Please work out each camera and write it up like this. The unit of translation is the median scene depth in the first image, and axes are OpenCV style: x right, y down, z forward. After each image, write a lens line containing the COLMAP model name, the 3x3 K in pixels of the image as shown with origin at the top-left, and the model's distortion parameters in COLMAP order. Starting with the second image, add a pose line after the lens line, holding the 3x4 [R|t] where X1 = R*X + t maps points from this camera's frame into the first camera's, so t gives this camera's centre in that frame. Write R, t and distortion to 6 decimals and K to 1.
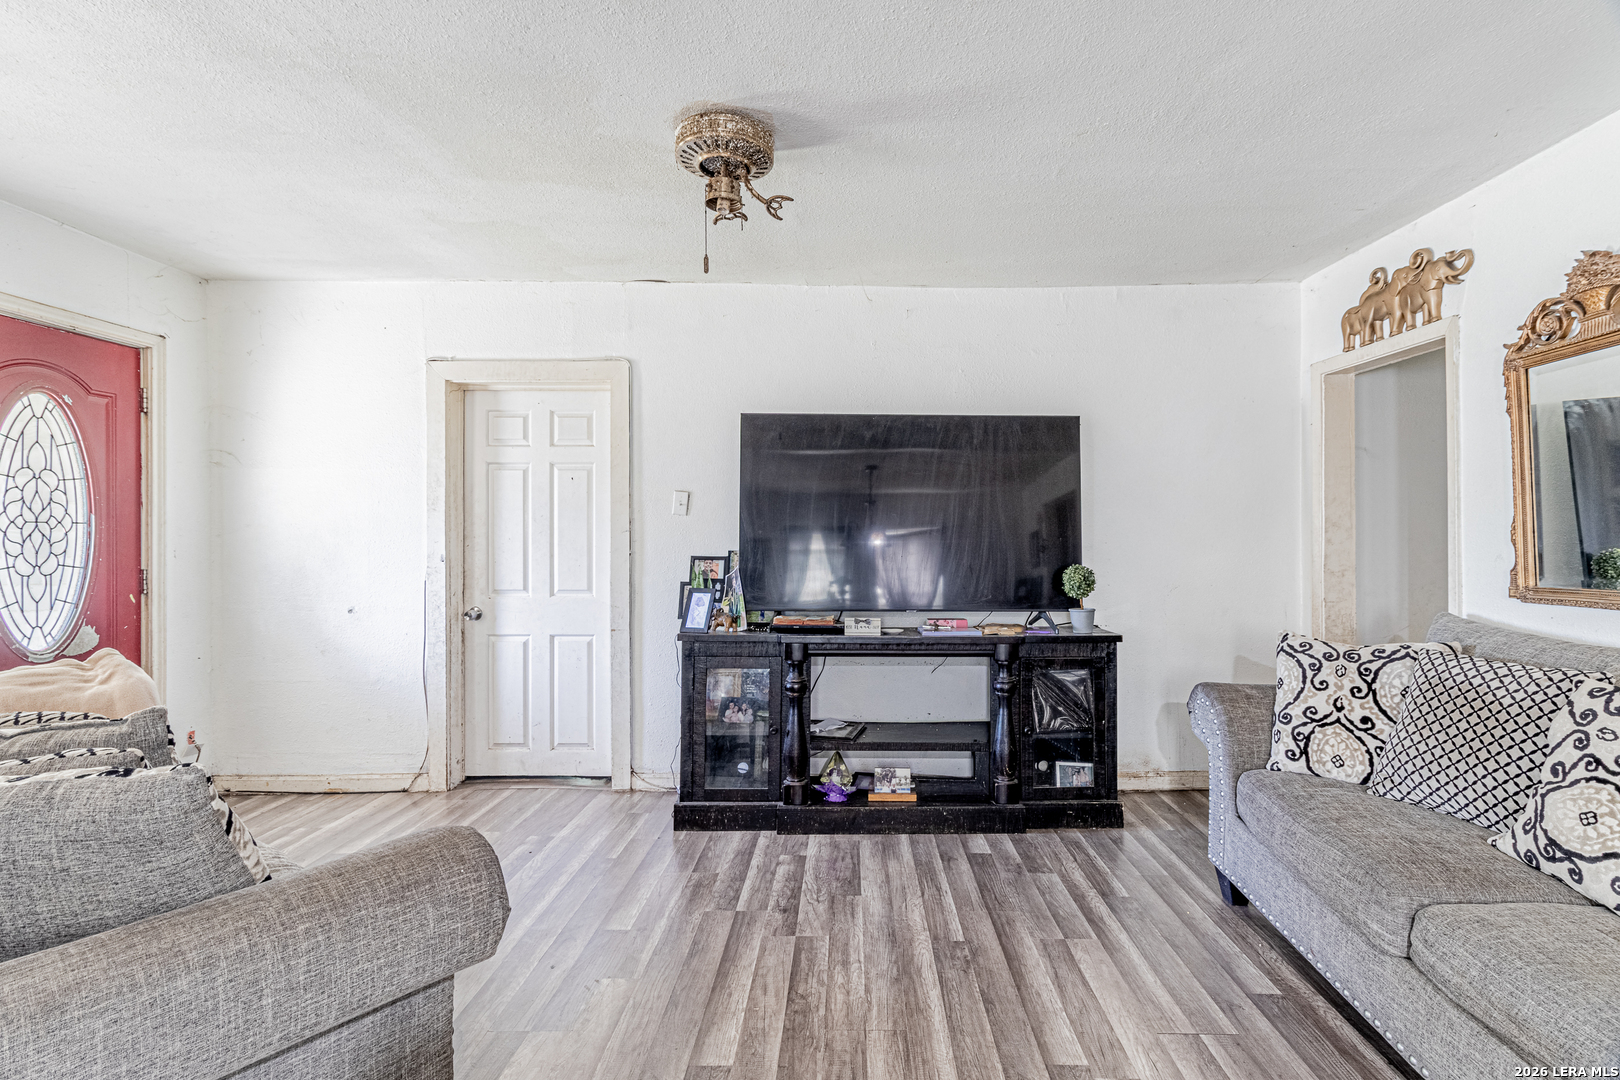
lens RADIAL K [[775.3, 0, 810.2], [0, 775.3, 534.7], [0, 0, 1]] dist [0.004506, 0.000291]
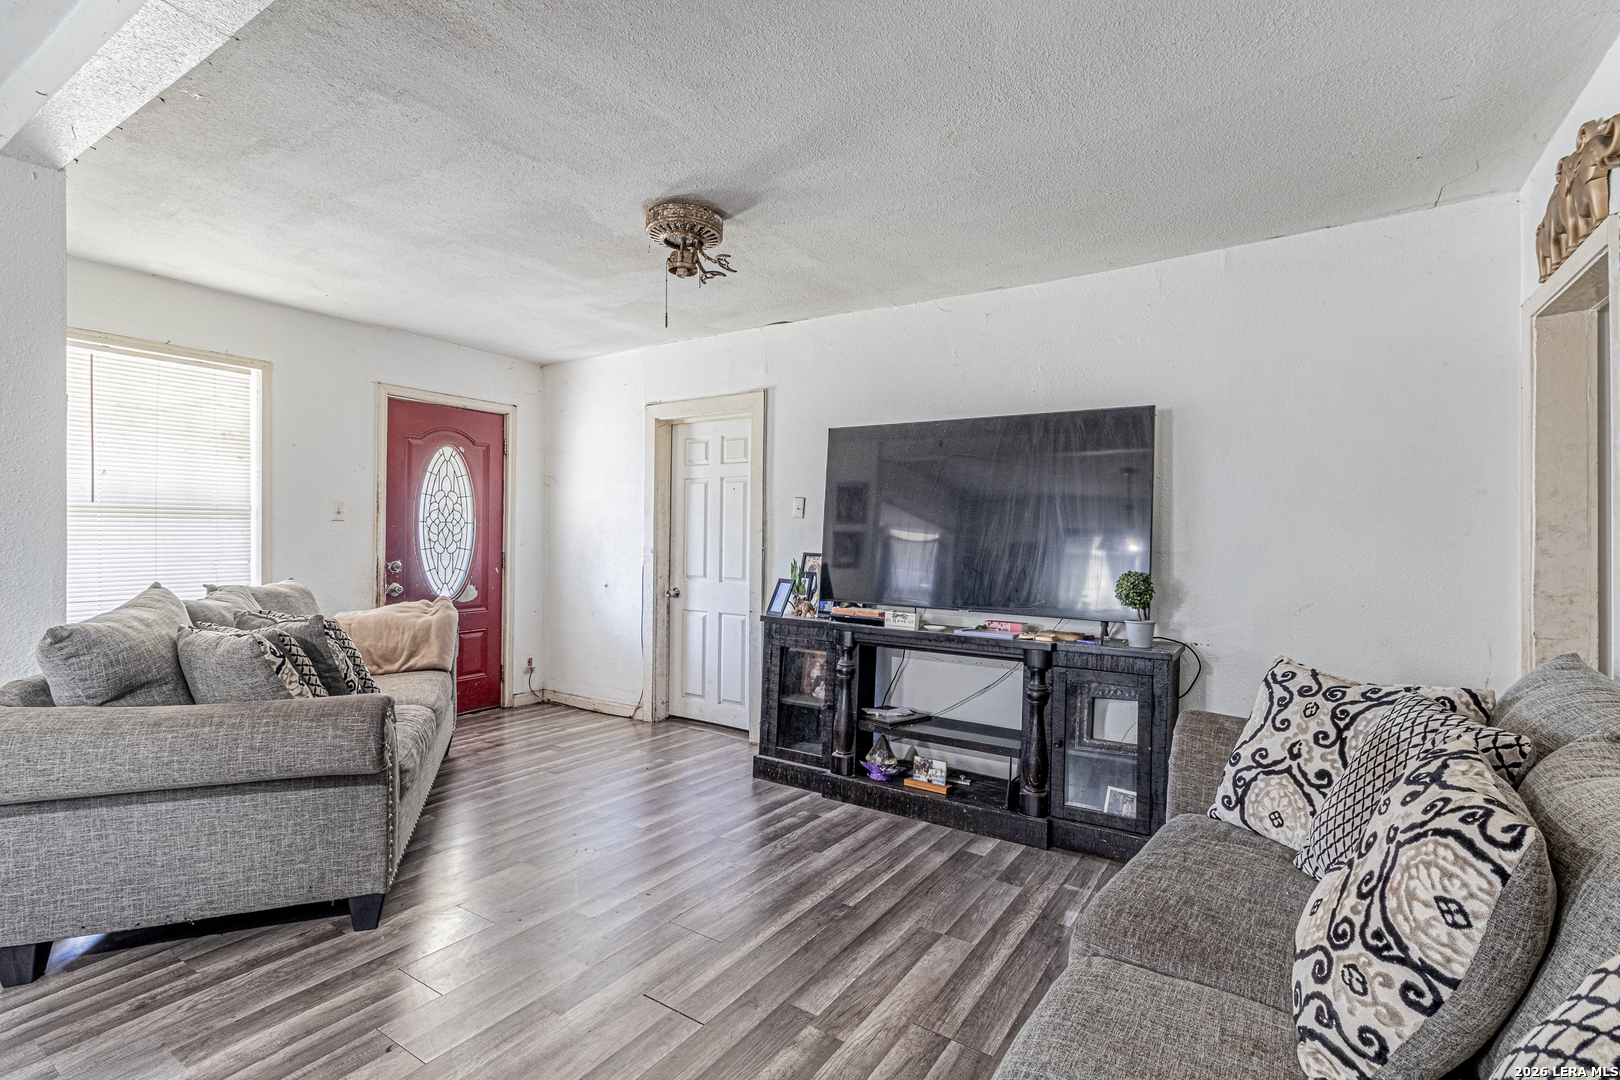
lens RADIAL K [[756.5, 0, 810.0], [0, 756.5, 540.0], [0, 0, 1]] dist [0.002589, 0.000407]
pose [[0.829256, 0.013540, -0.558704, 0.554560], [-0.016930, 0.999856, -0.000898, 0.010251], [0.558612, 0.010203, 0.829366, 0.064209]]
